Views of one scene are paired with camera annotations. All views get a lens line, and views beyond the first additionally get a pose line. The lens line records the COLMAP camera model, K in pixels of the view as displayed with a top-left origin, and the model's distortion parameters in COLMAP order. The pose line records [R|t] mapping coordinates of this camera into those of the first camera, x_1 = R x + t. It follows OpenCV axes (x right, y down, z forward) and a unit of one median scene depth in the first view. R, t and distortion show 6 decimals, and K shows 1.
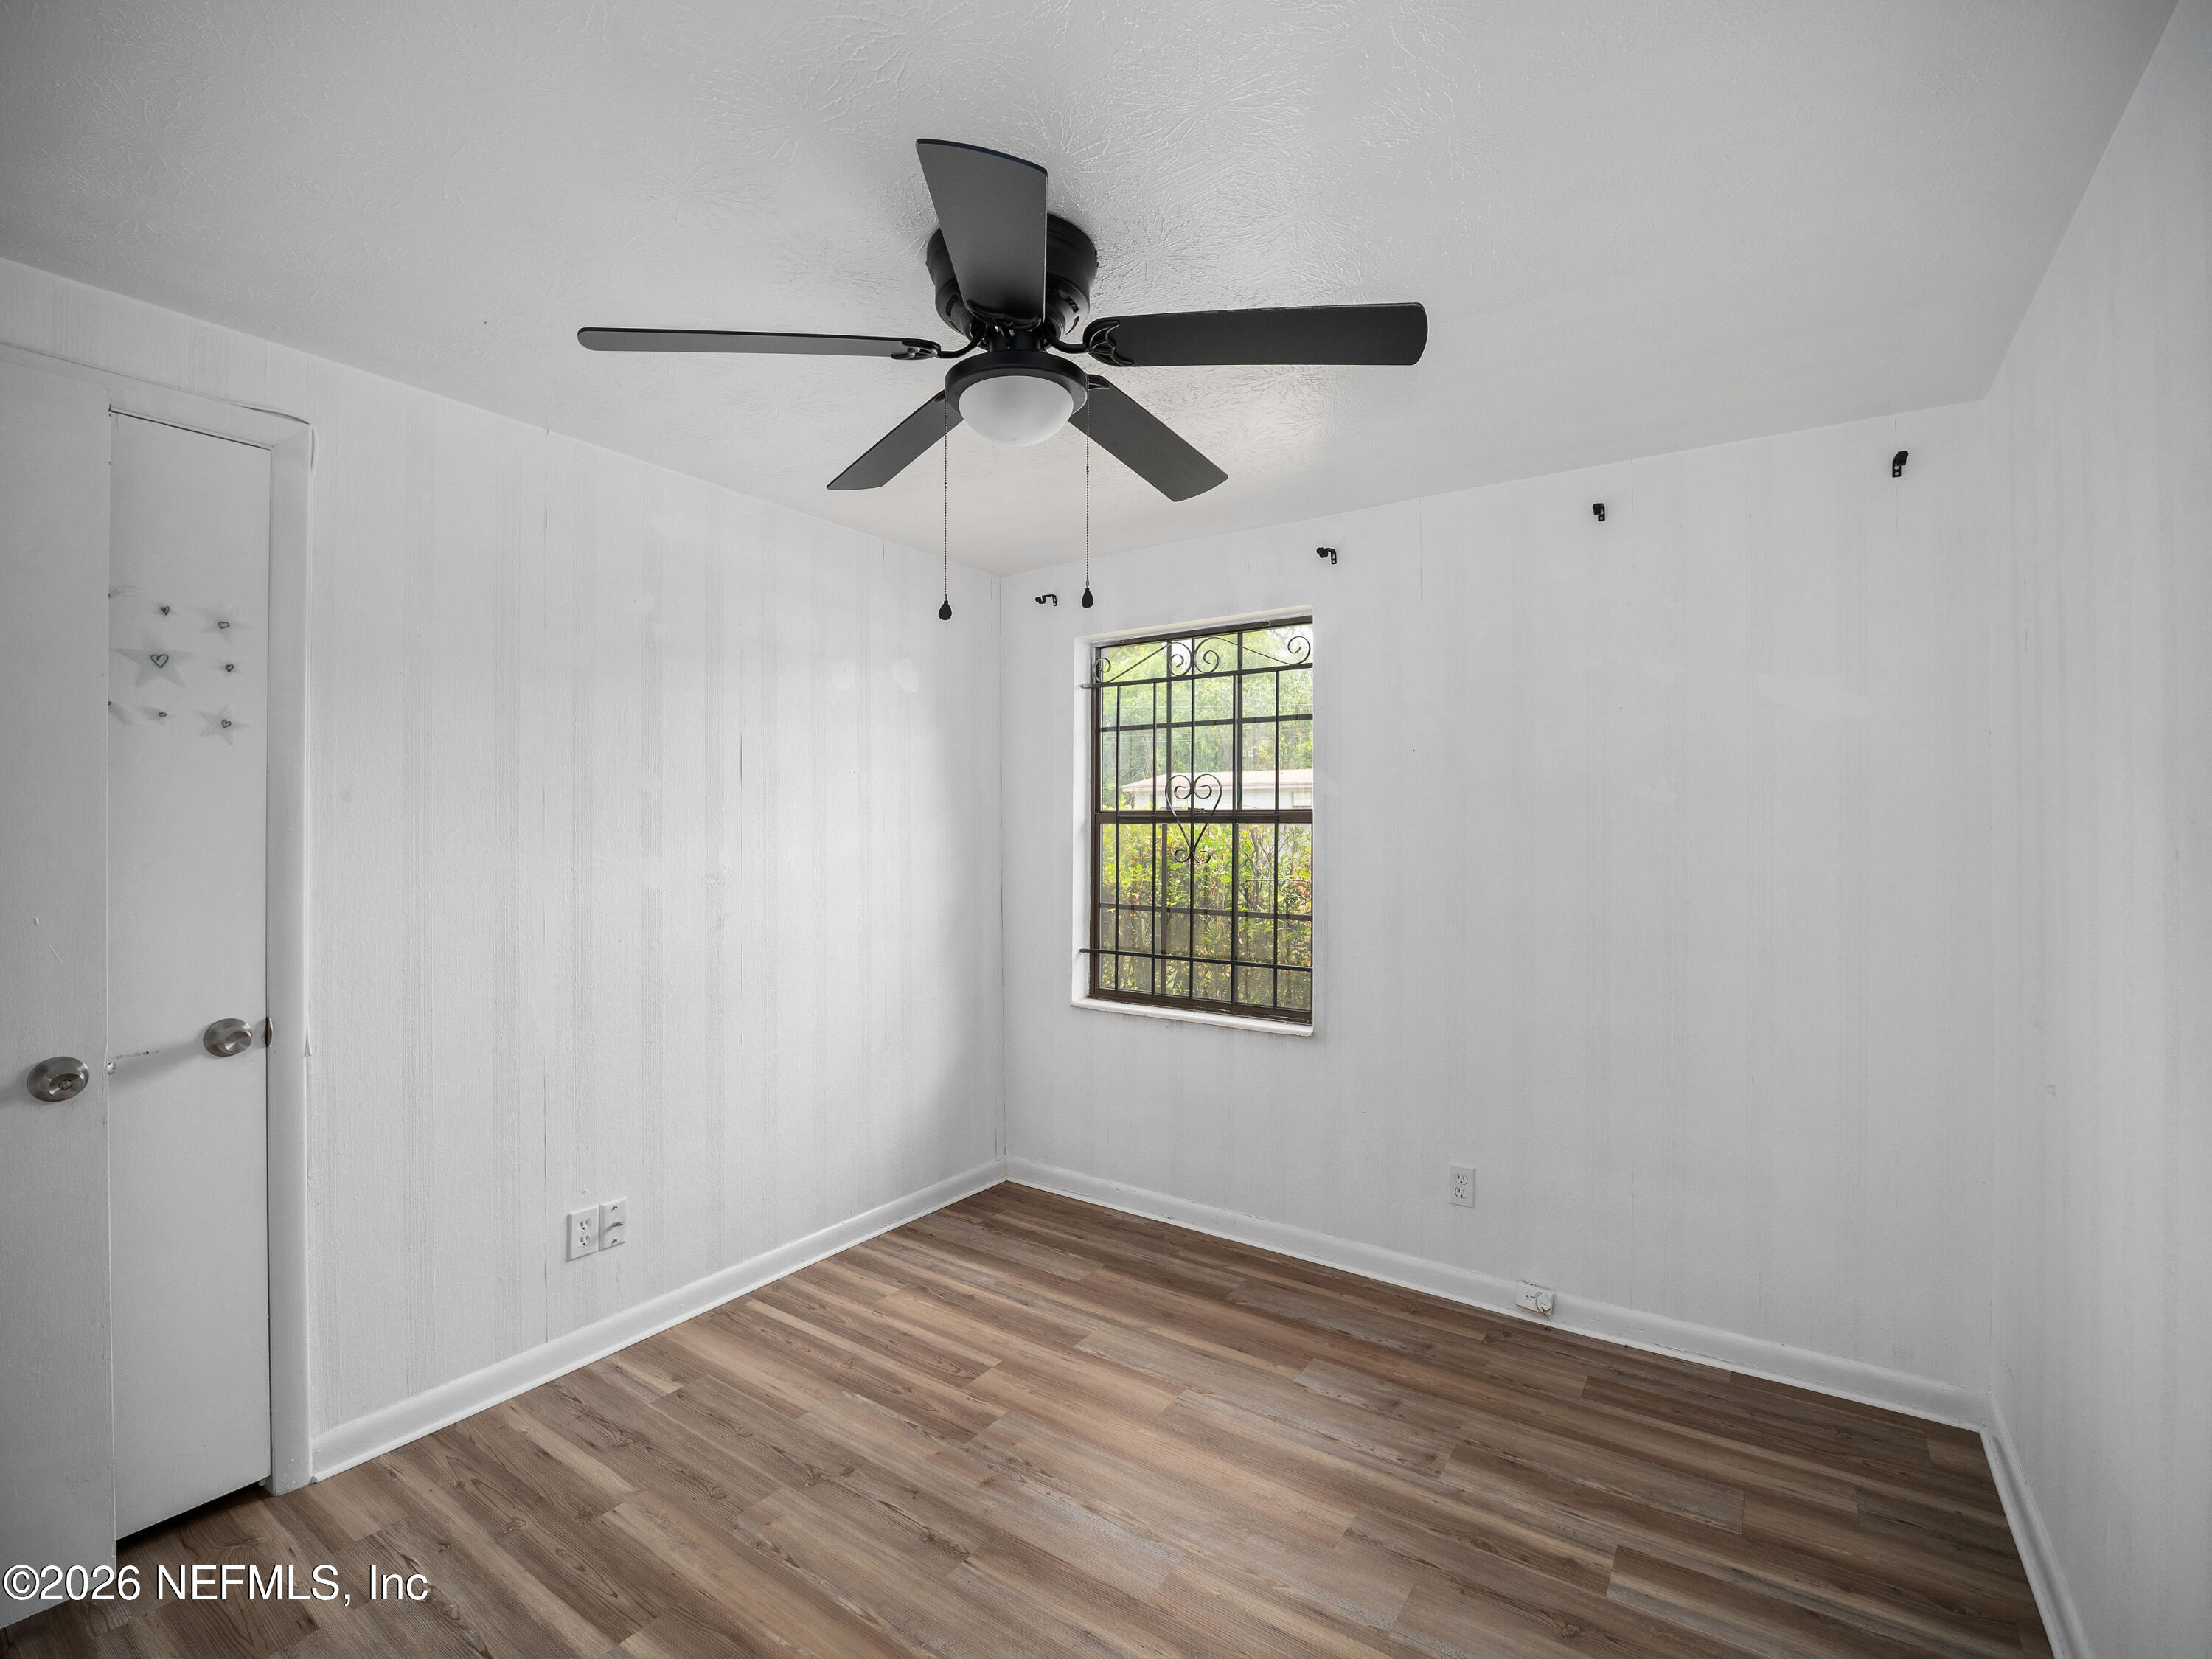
lens RADIAL K [[1001.7, 0, 1125.0], [0, 1001.7, 826.7], [0, 0, 1]] dist [-0.022013, 0.000178]
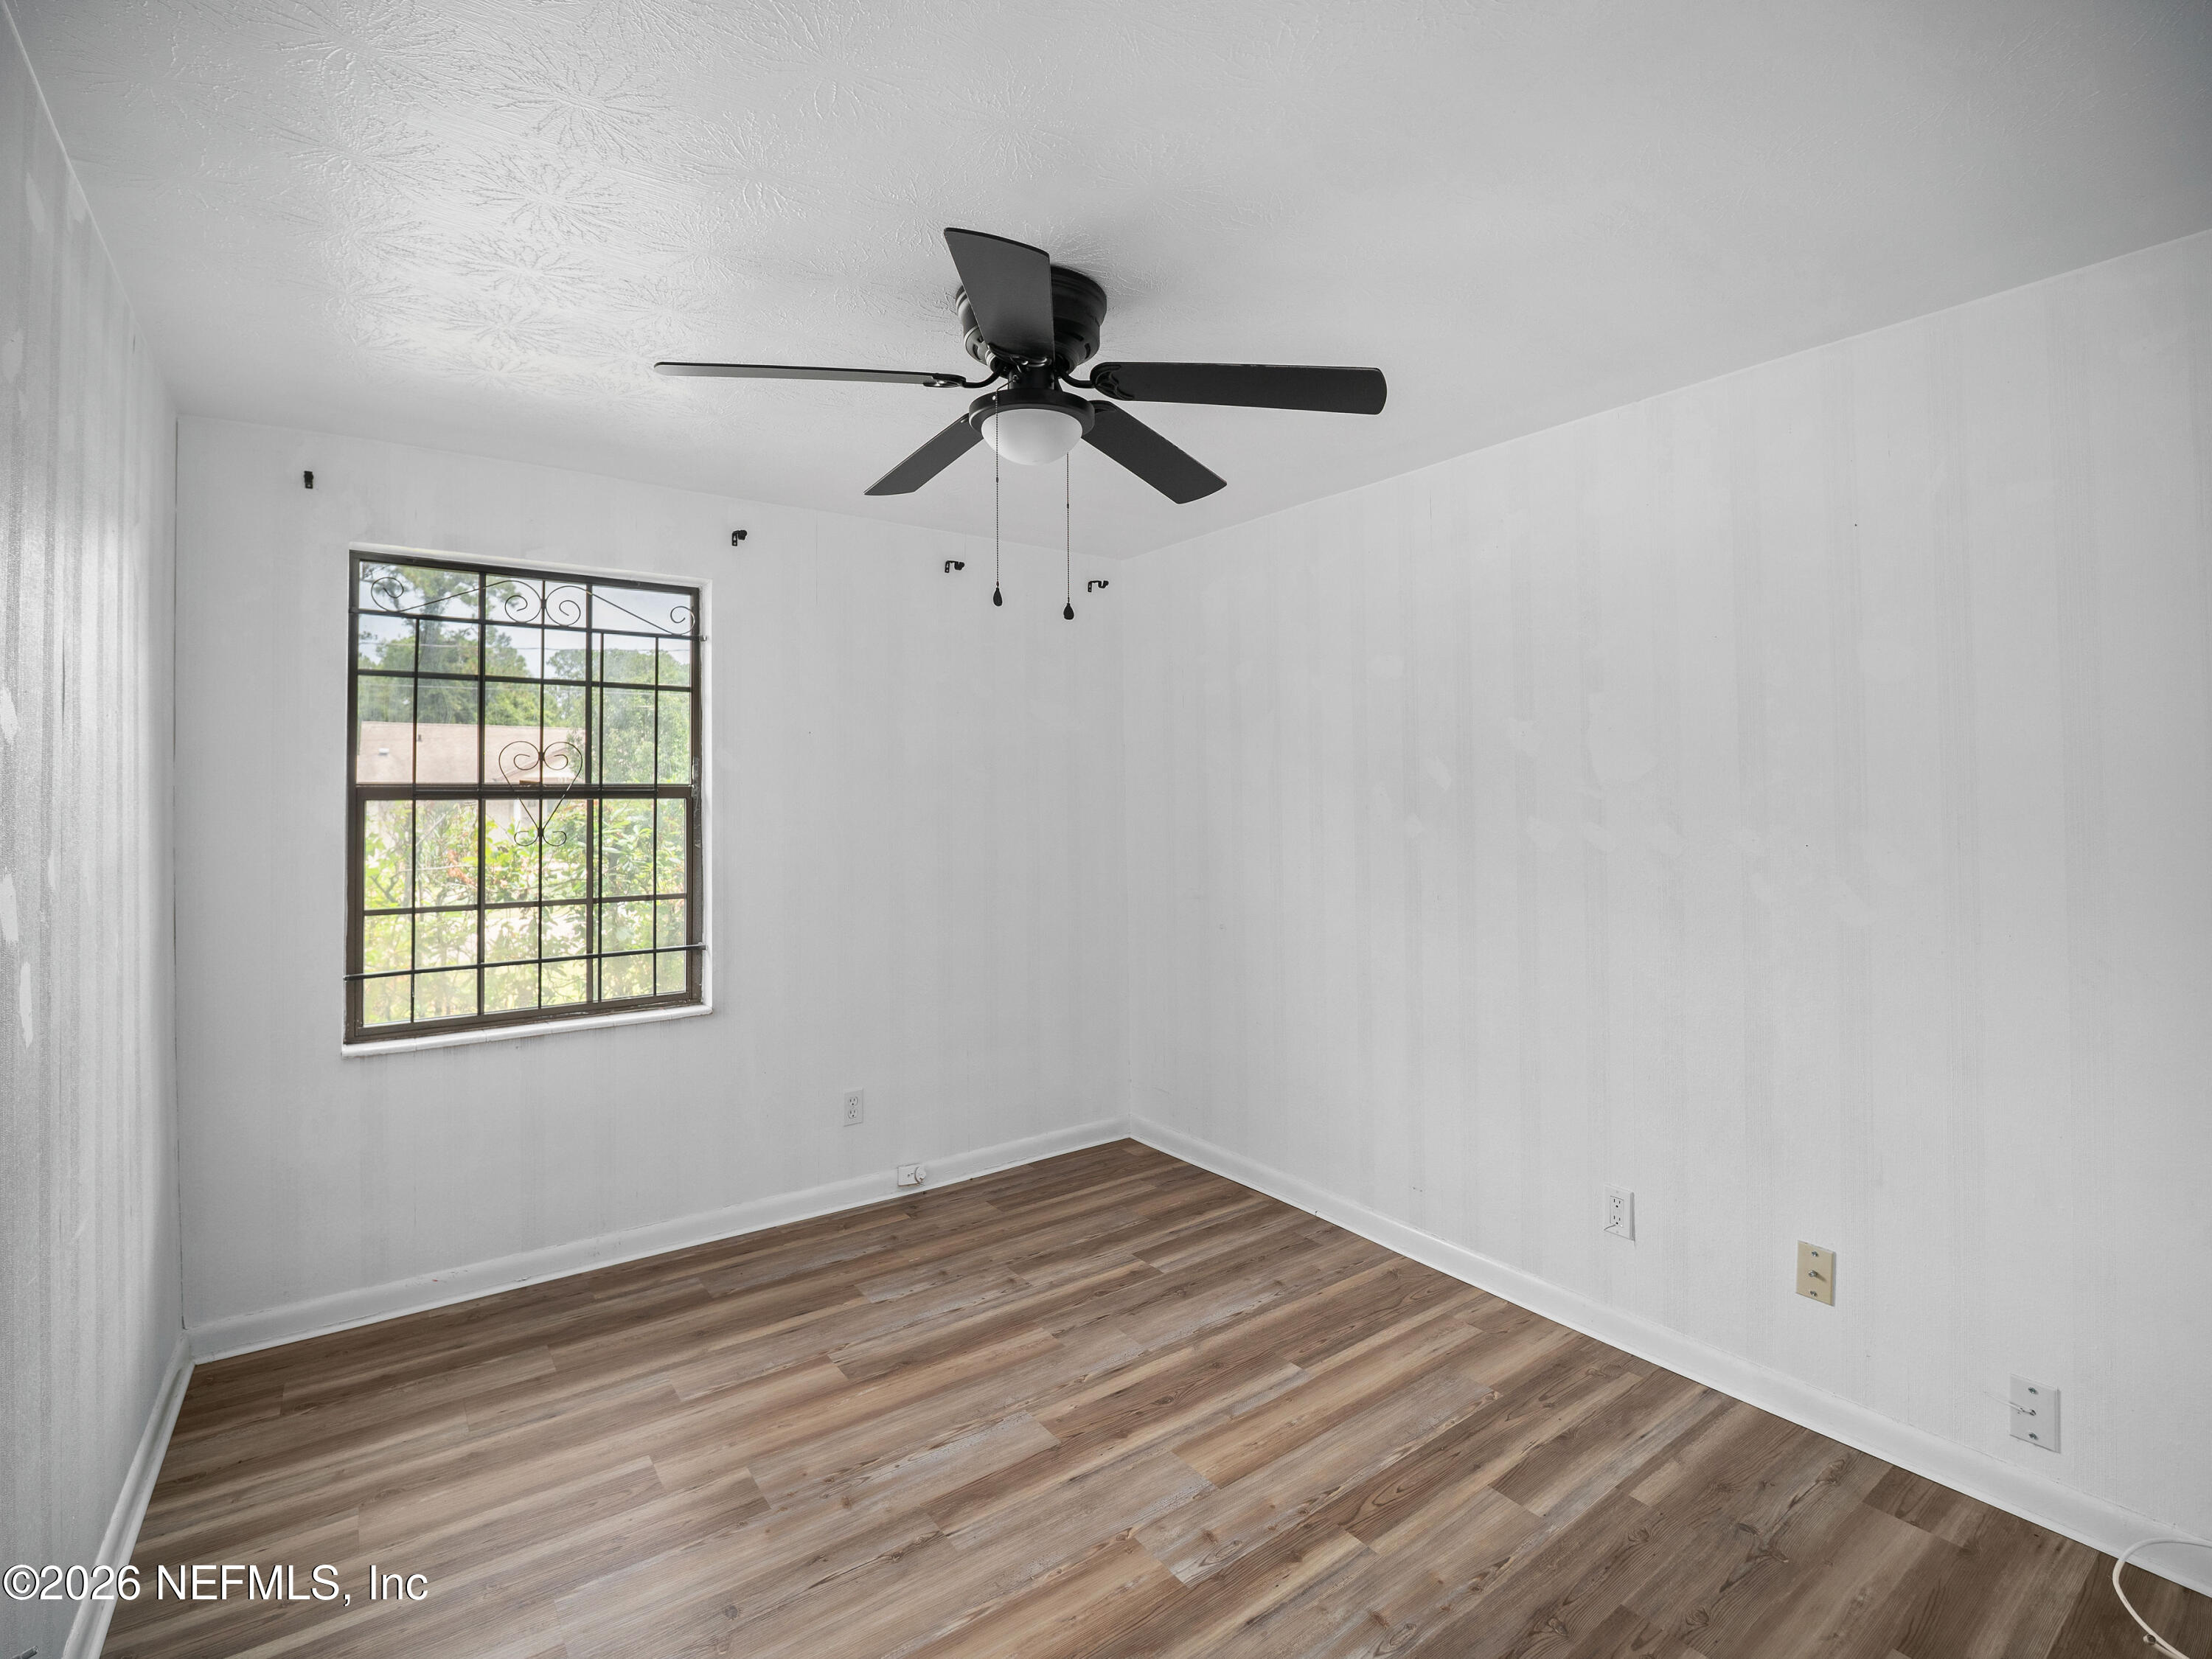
lens RADIAL K [[1001.7, 0, 1113.5], [0, 1001.7, 789.9], [0, 0, 1]] dist [-0.022013, 0.000178]
pose [[0.347221, -0.001428, 0.937782, -0.713046], [0.012194, 0.999921, -0.002992, -0.004142], [-0.937704, 0.012474, 0.347211, 0.333265]]
